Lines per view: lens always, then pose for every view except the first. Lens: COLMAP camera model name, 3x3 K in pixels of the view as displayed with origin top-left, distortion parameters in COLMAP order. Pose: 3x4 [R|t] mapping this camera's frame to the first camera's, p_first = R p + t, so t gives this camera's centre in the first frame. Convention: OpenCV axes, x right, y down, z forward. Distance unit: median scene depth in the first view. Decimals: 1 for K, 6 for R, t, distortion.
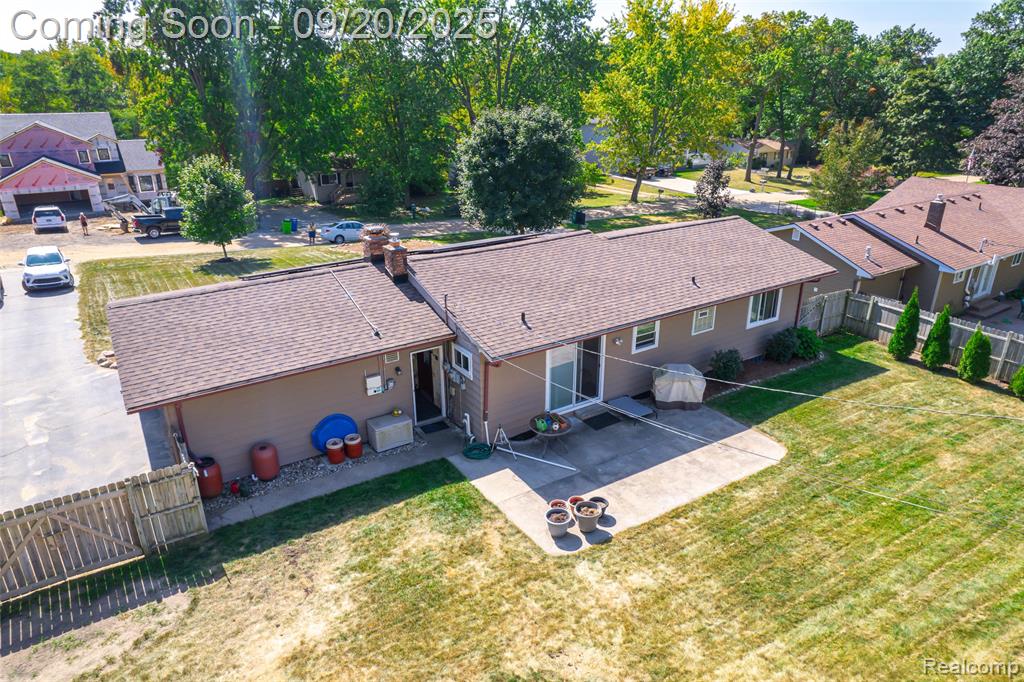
lens RADIAL K [[657.1, 0, 511.6], [0, 657.1, 346.5], [0, 0, 1]] dist [-0.076644, 0.067830]
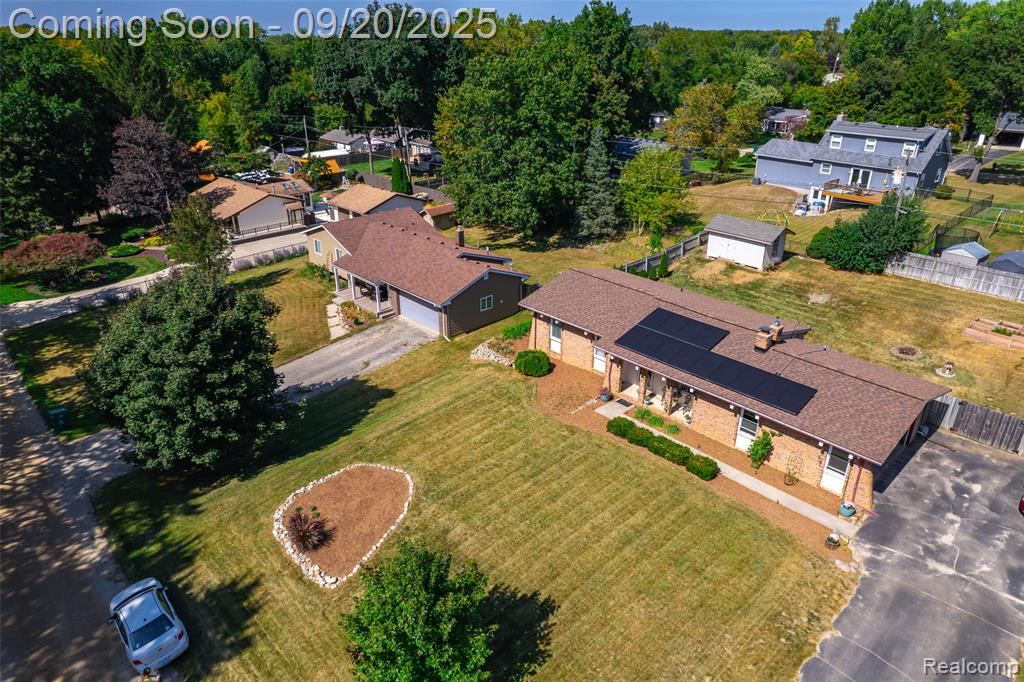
lens RADIAL K [[657.1, 0, 511.6], [0, 657.1, 346.5], [0, 0, 1]] dist [-0.076644, 0.067830]
pose [[-0.177644, -0.418062, 0.890880, -1.784891], [0.378822, 0.806467, 0.453988, -1.283537], [-0.908260, 0.418133, 0.015107, 1.811931]]
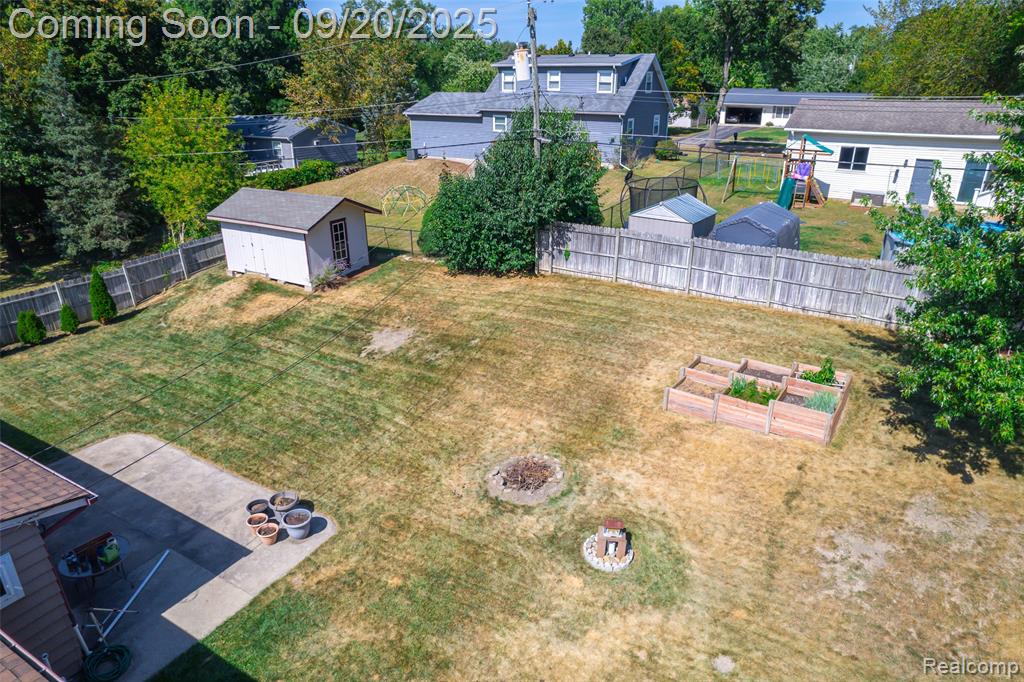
lens RADIAL K [[657.1, 0, 511.6], [0, 657.1, 346.5], [0, 0, 1]] dist [-0.076644, 0.067830]
pose [[-0.445824, -0.340888, 0.827669, -0.607440], [0.346335, 0.786939, 0.510666, -0.242484], [-0.825405, 0.514318, -0.232774, 0.681468]]
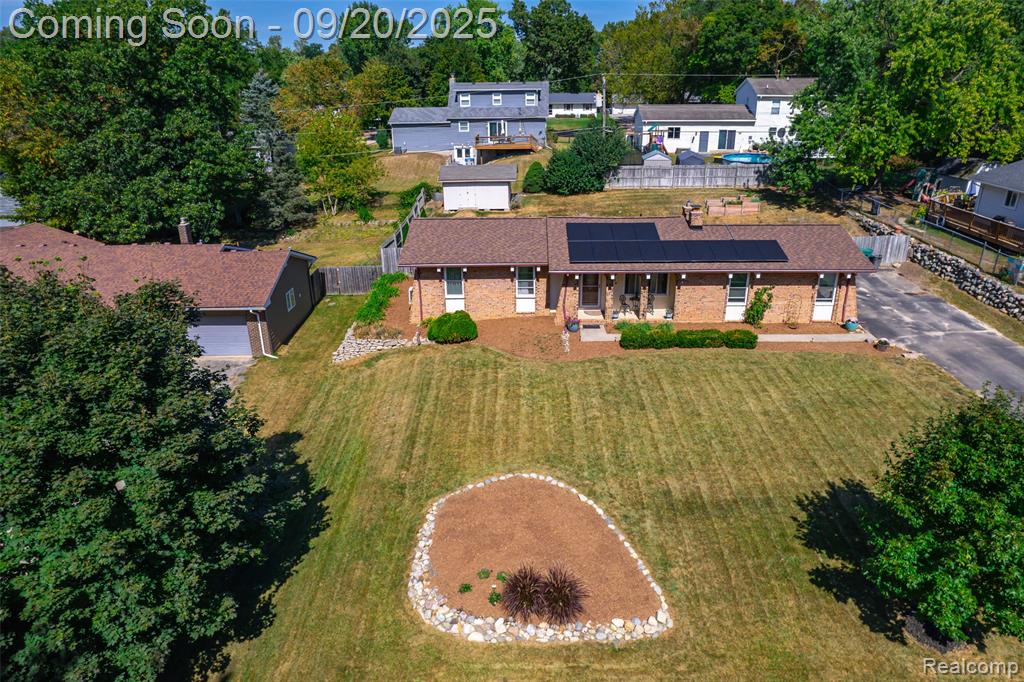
lens RADIAL K [[671.8, 0, 511.7], [0, 671.8, 346.3], [0, 0, 1]] dist [-0.076979, 0.068884]
pose [[-0.826931, -0.202939, 0.524406, -0.896792], [0.231606, 0.726894, 0.646517, -1.287635], [-0.512390, 0.656080, -0.554089, 2.772674]]
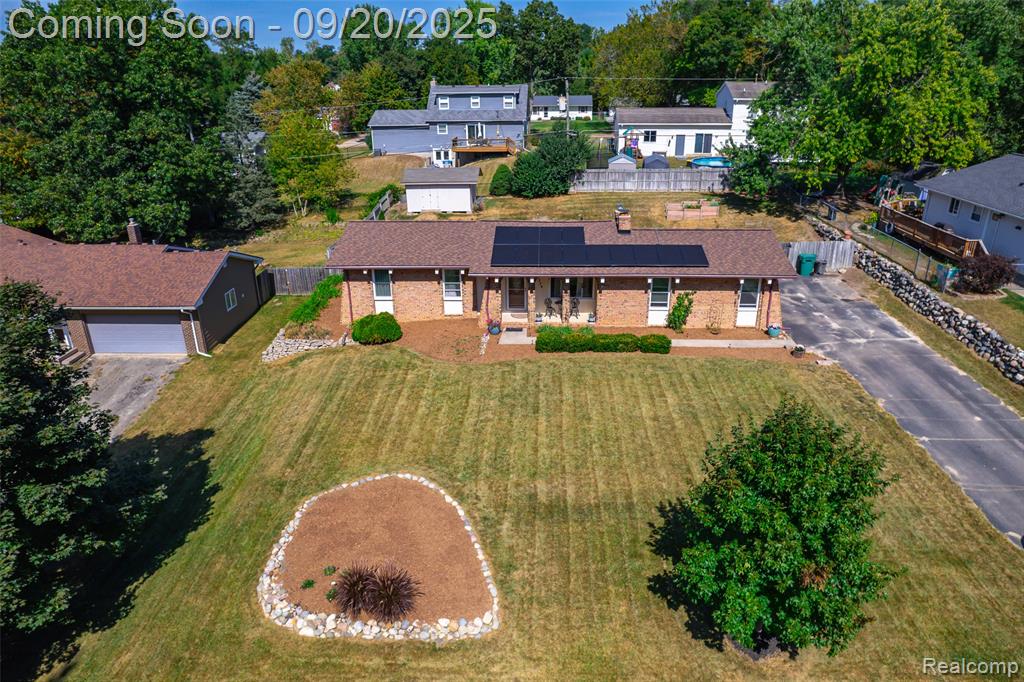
lens RADIAL K [[670.0, 0, 511.6], [0, 670.0, 345.7], [0, 0, 1]] dist [-0.075931, 0.066310]
pose [[-0.811633, -0.212309, 0.544222, -1.114713], [0.237584, 0.731119, 0.639545, -1.239520], [-0.533672, 0.648374, -0.542959, 2.642661]]
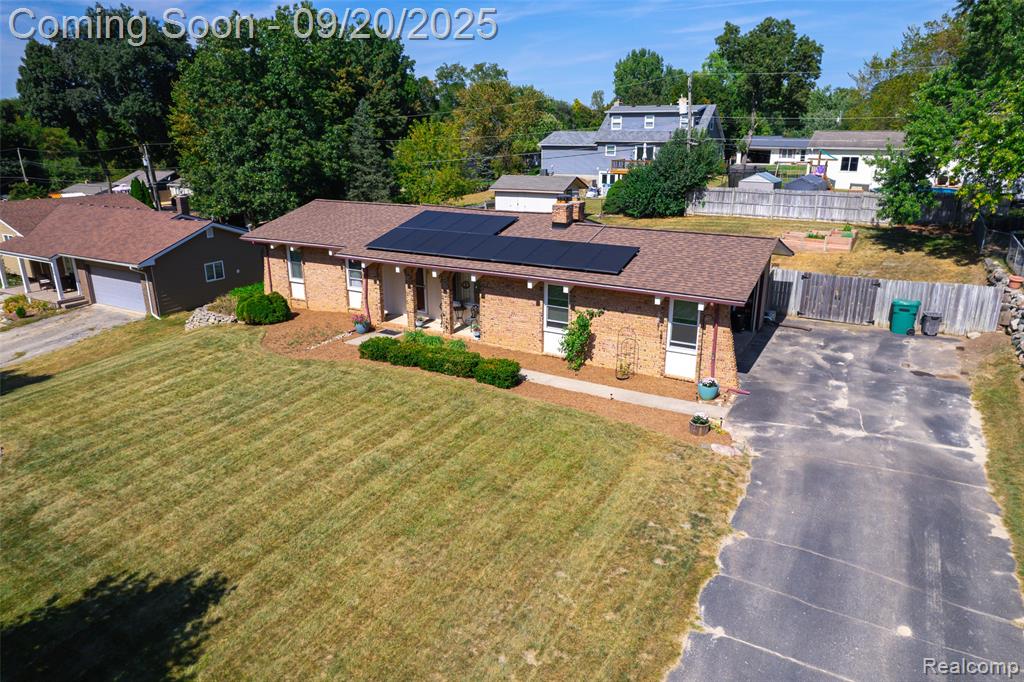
lens RADIAL K [[657.1, 0, 511.6], [0, 657.1, 346.5], [0, 0, 1]] dist [-0.076644, 0.067830]
pose [[-0.454334, -0.270934, 0.848632, -1.453030], [0.346139, 0.824085, 0.448410, -0.606630], [-0.820834, 0.497473, -0.280629, 1.796807]]
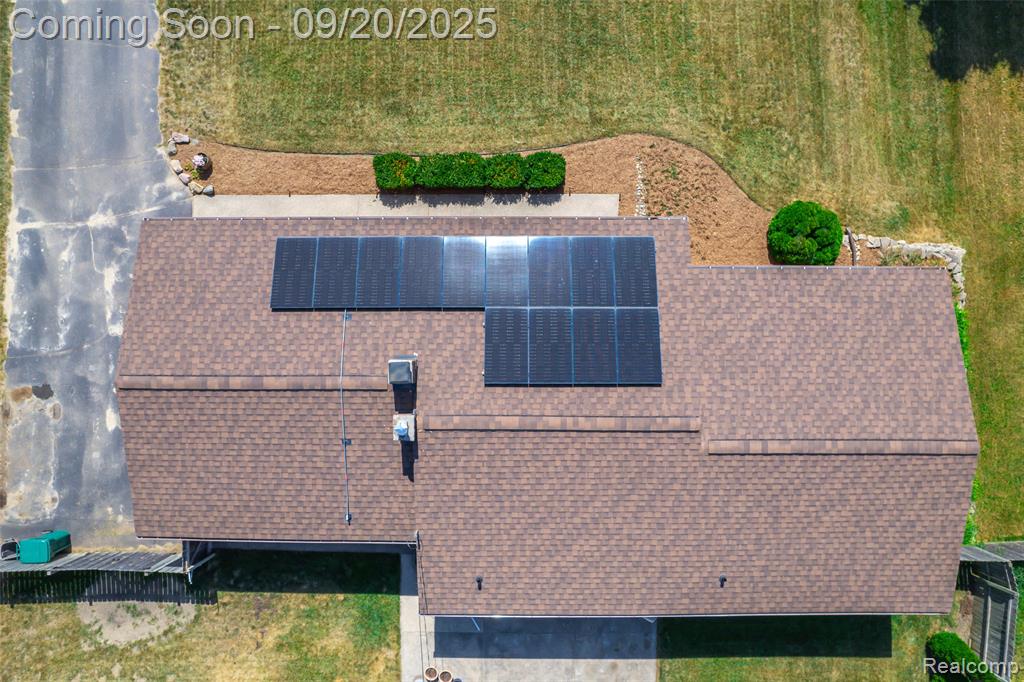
lens RADIAL K [[657.1, 0, 511.6], [0, 657.1, 346.5], [0, 0, 1]] dist [-0.076644, 0.067830]
pose [[0.839836, 0.542771, -0.008616, -0.125481], [-0.206322, 0.333846, 0.919771, -1.081696], [0.502102, -0.770679, 0.392362, 0.917184]]
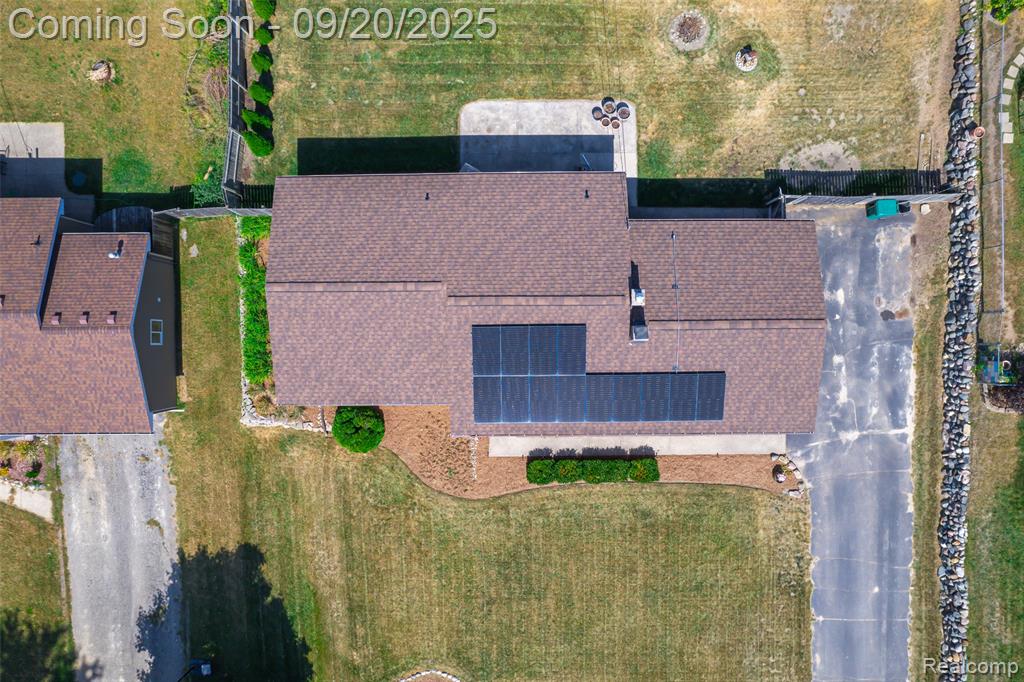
lens RADIAL K [[657.1, 0, 511.6], [0, 657.1, 346.5], [0, 0, 1]] dist [-0.076644, 0.067830]
pose [[-0.845206, -0.534404, 0.006255, -0.028829], [0.213342, -0.326642, 0.920755, -1.597375], [-0.490012, 0.779562, 0.390091, 0.770092]]
